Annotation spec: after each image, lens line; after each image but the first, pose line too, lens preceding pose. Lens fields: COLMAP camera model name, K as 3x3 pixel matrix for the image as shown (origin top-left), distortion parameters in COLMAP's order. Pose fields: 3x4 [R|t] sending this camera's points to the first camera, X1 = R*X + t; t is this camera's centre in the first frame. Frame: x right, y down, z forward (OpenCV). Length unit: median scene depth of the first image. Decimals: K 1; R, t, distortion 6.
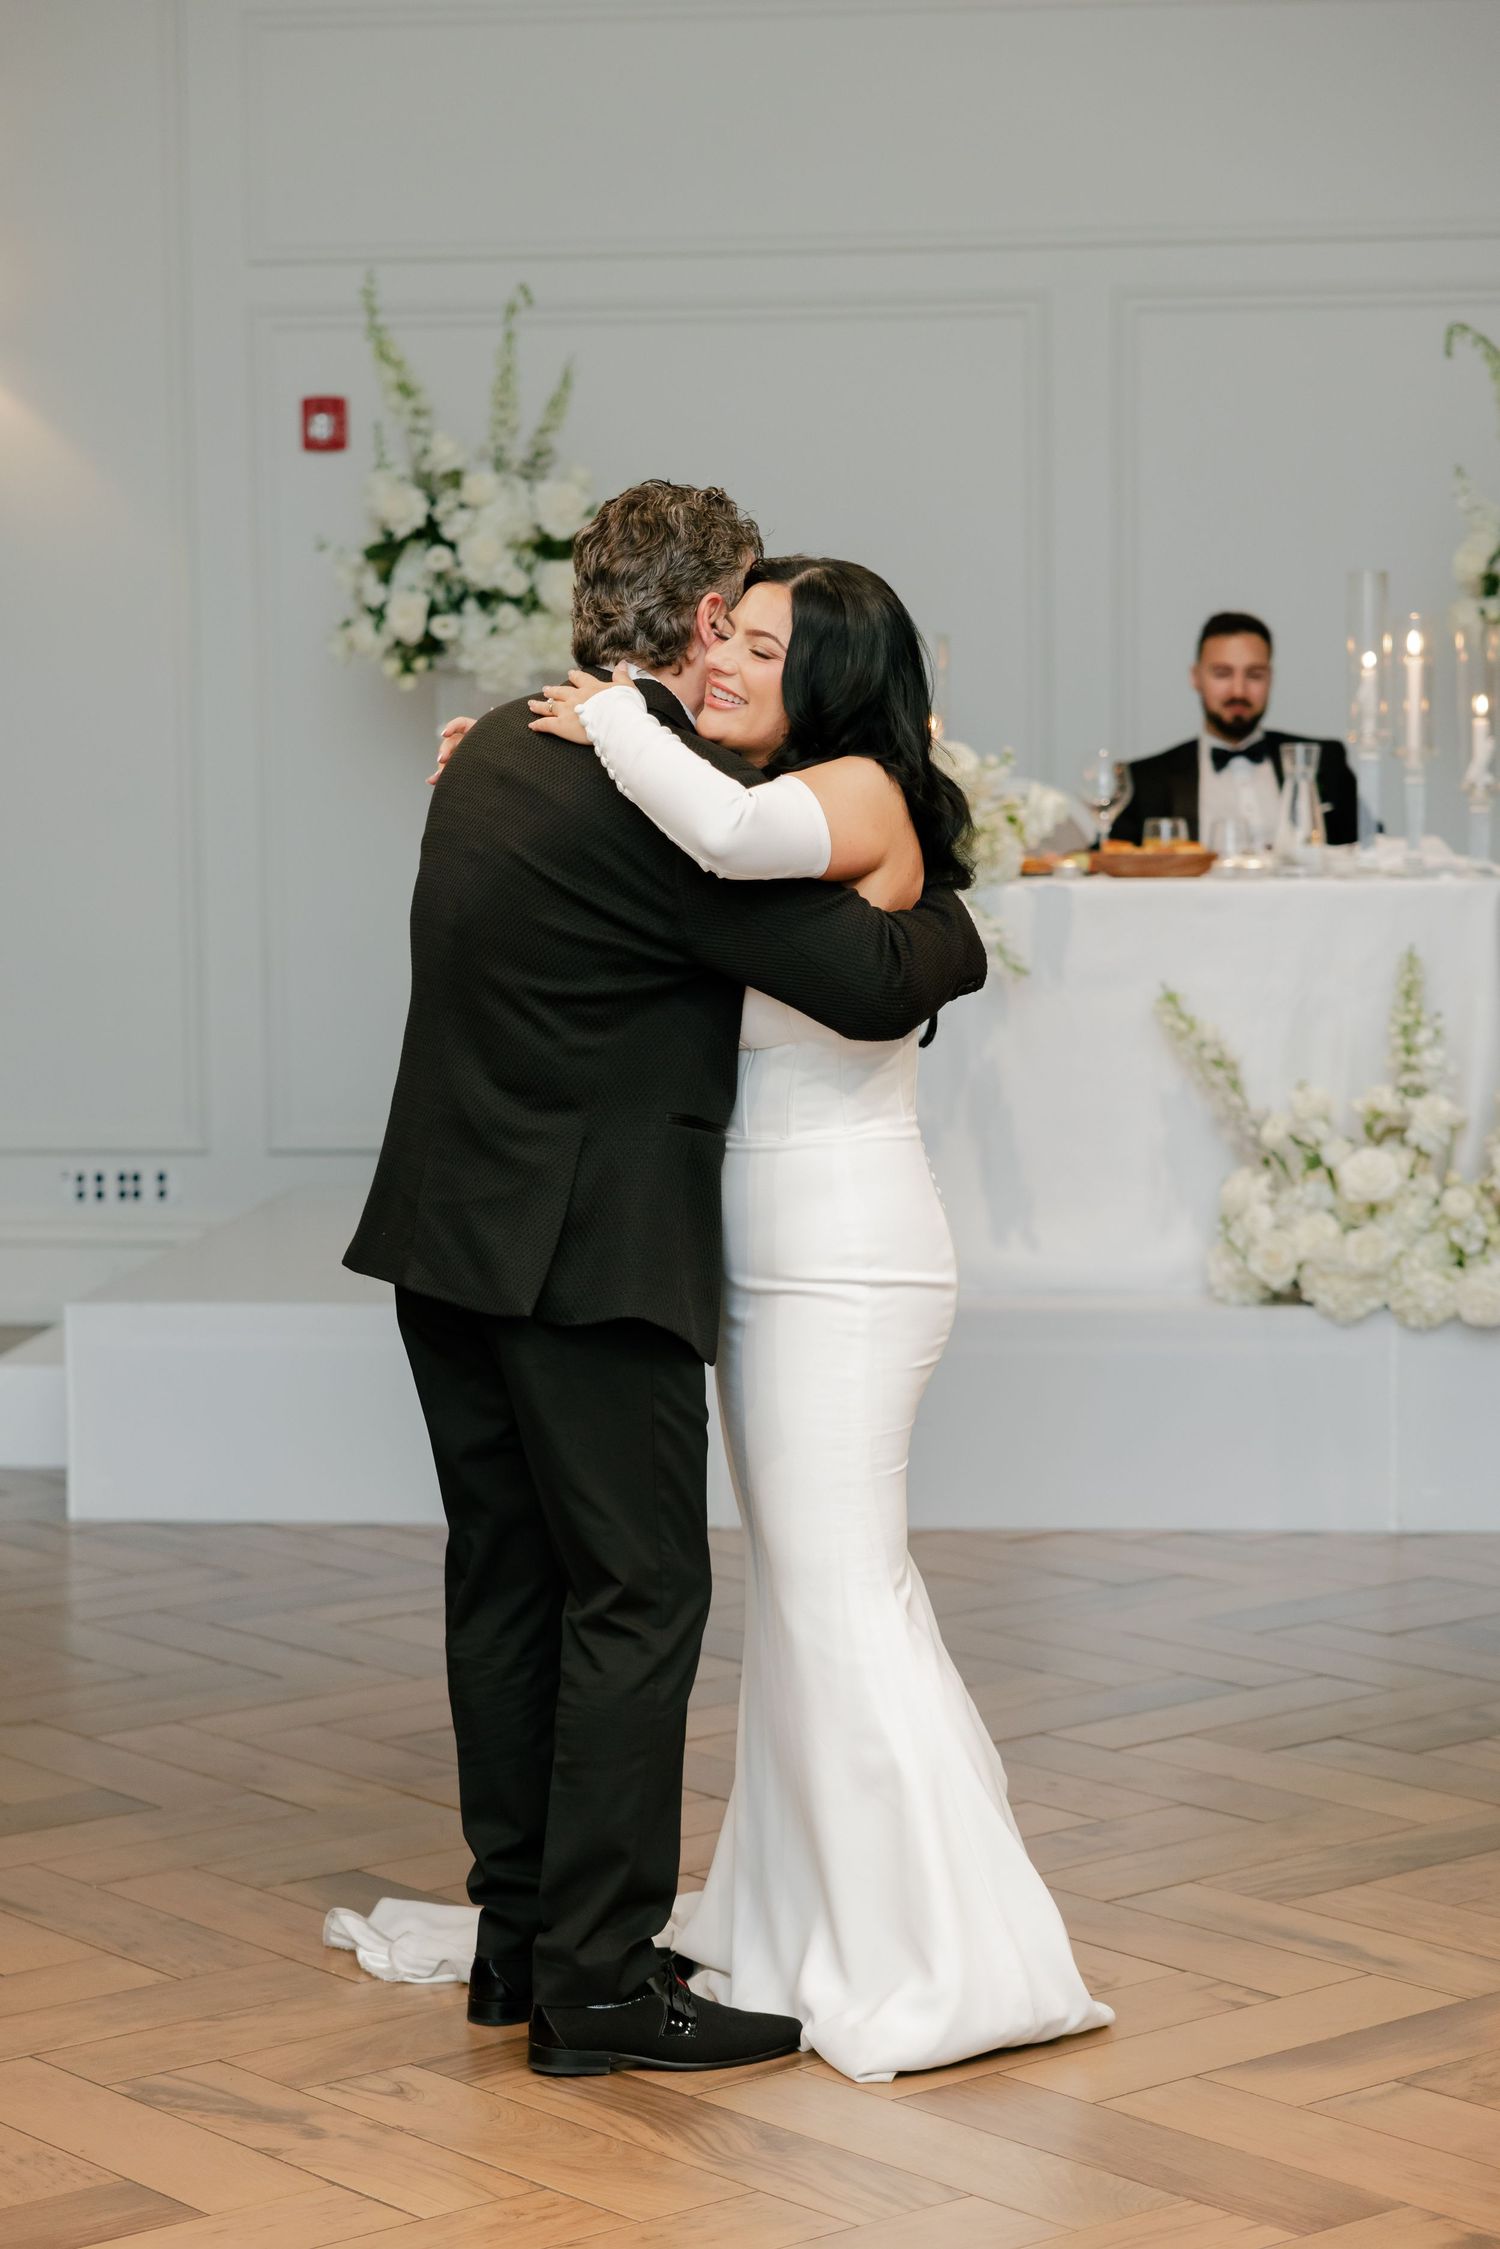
lens RADIAL K [[4058.2, 0, 794.0], [0, 4058.2, 1155.6], [0, 0, 1]] dist [0.044970, 0.000000]
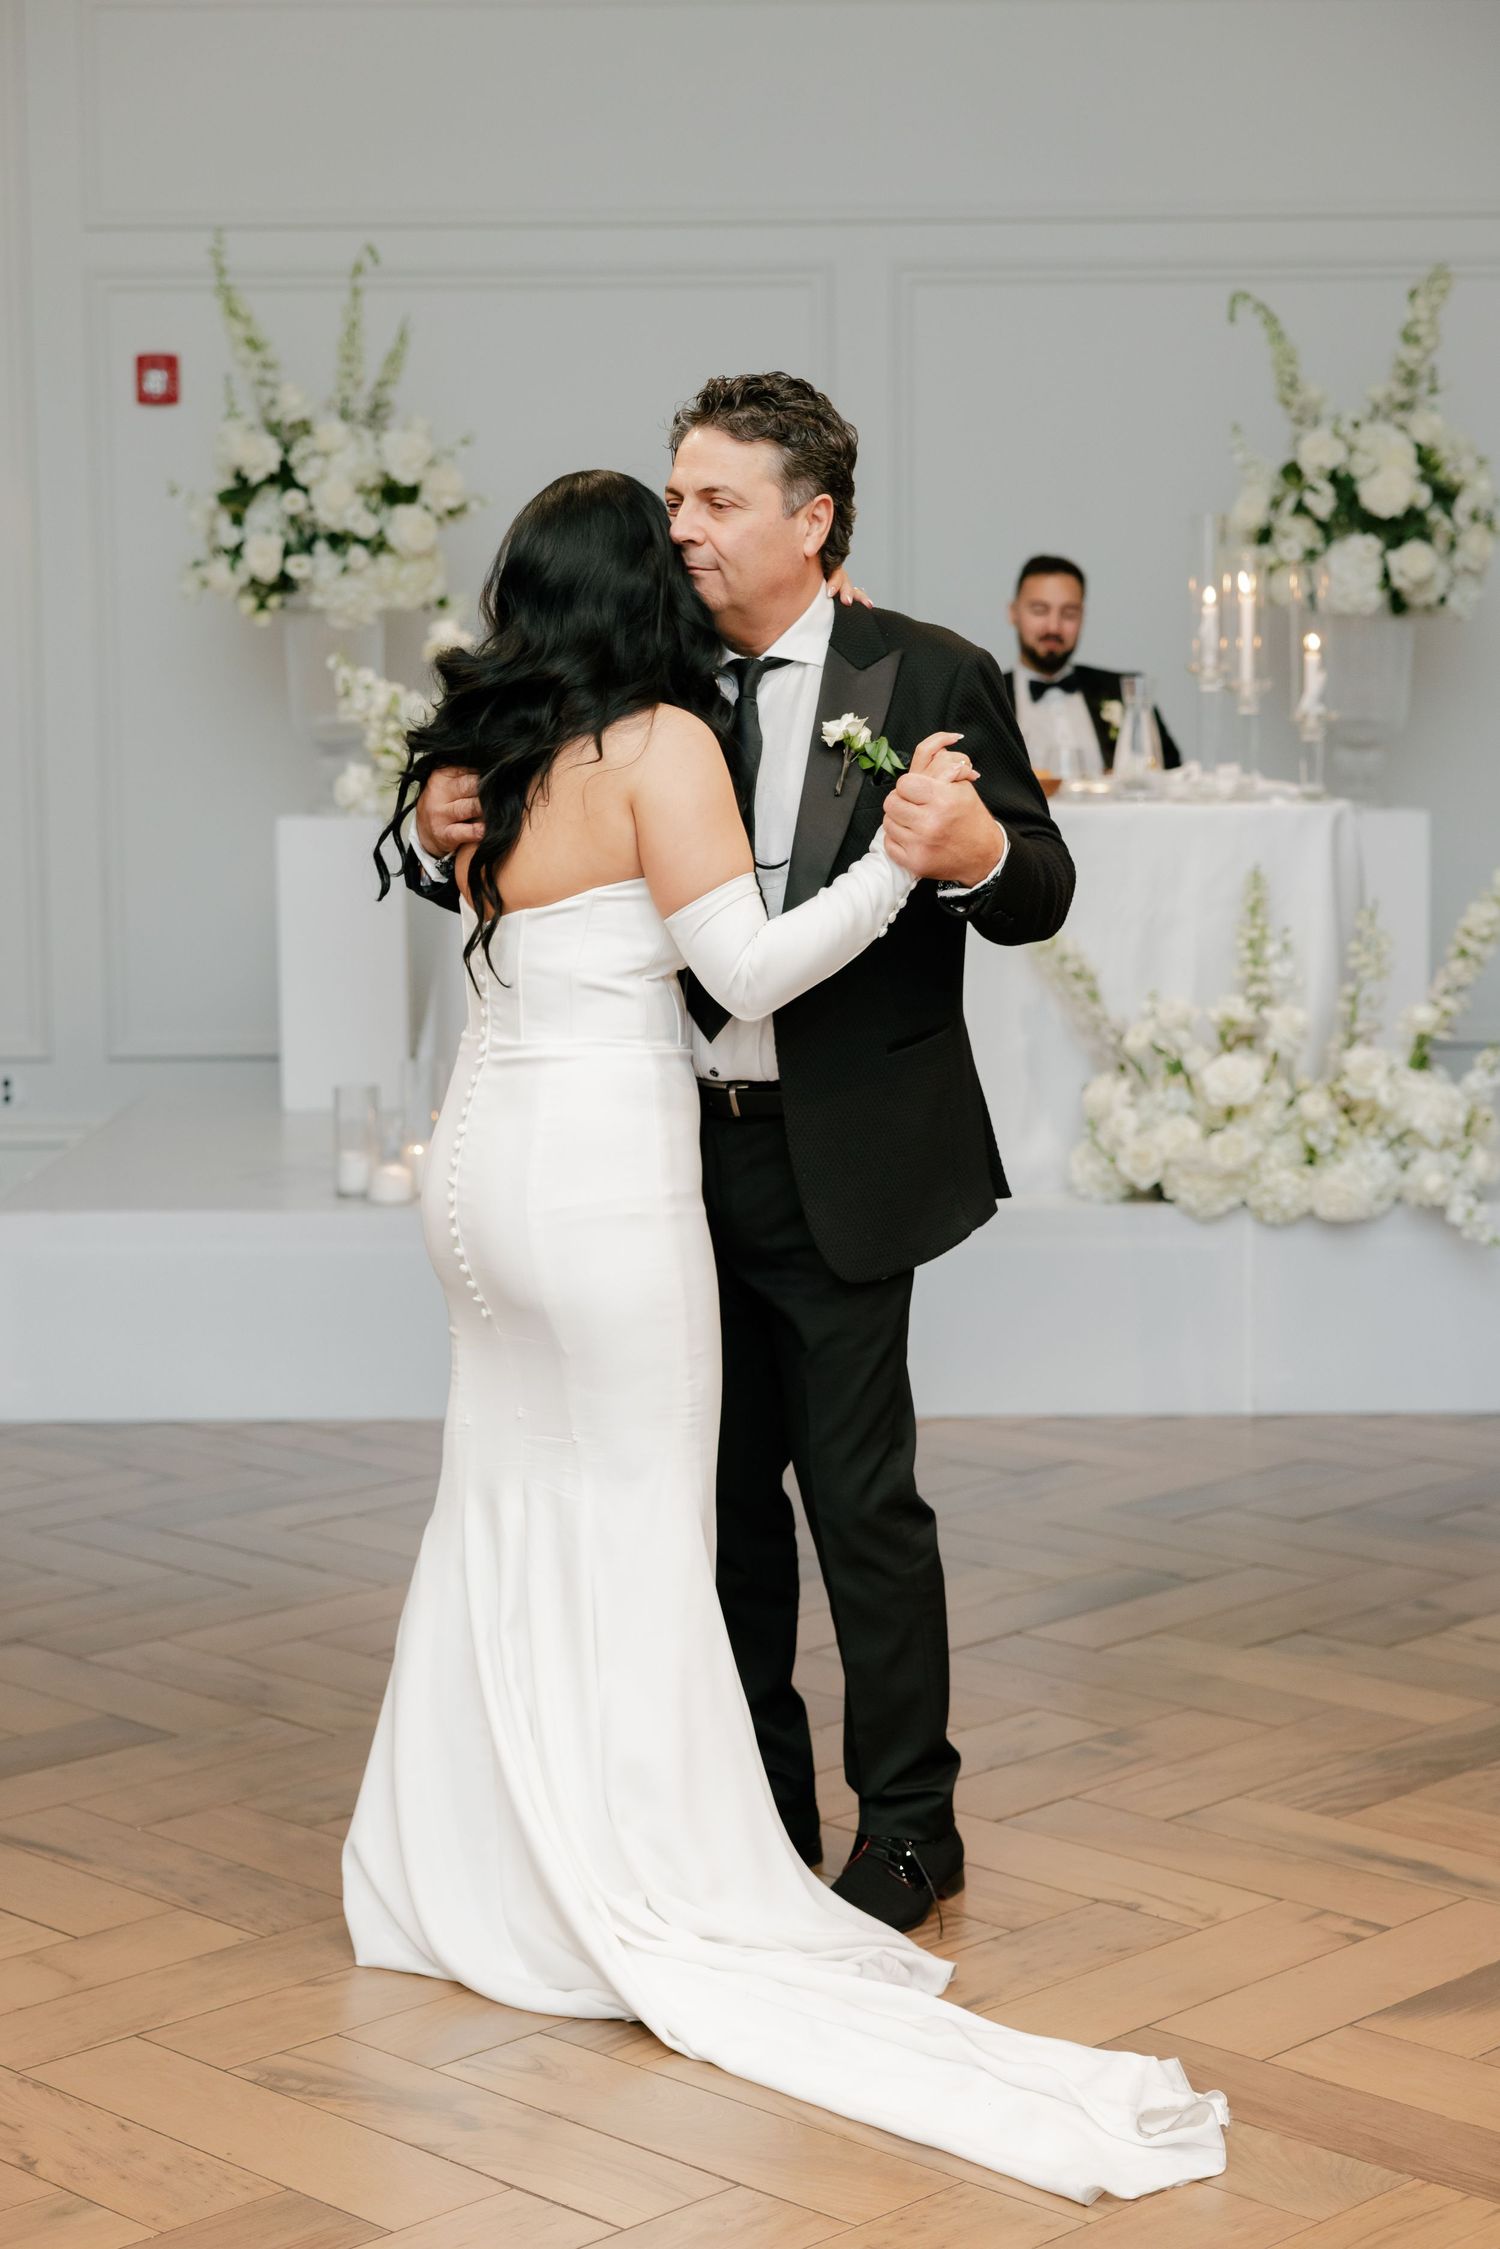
lens RADIAL K [[3528.1, 0, 760.2], [0, 3528.1, 1072.3], [0, 0, 1]] dist [0.026403, 0.000000]
pose [[0.996233, -0.007166, 0.086423, -0.059461], [0.006559, 0.999952, 0.007308, -0.004833], [-0.086471, -0.006713, 0.996232, 0.087690]]
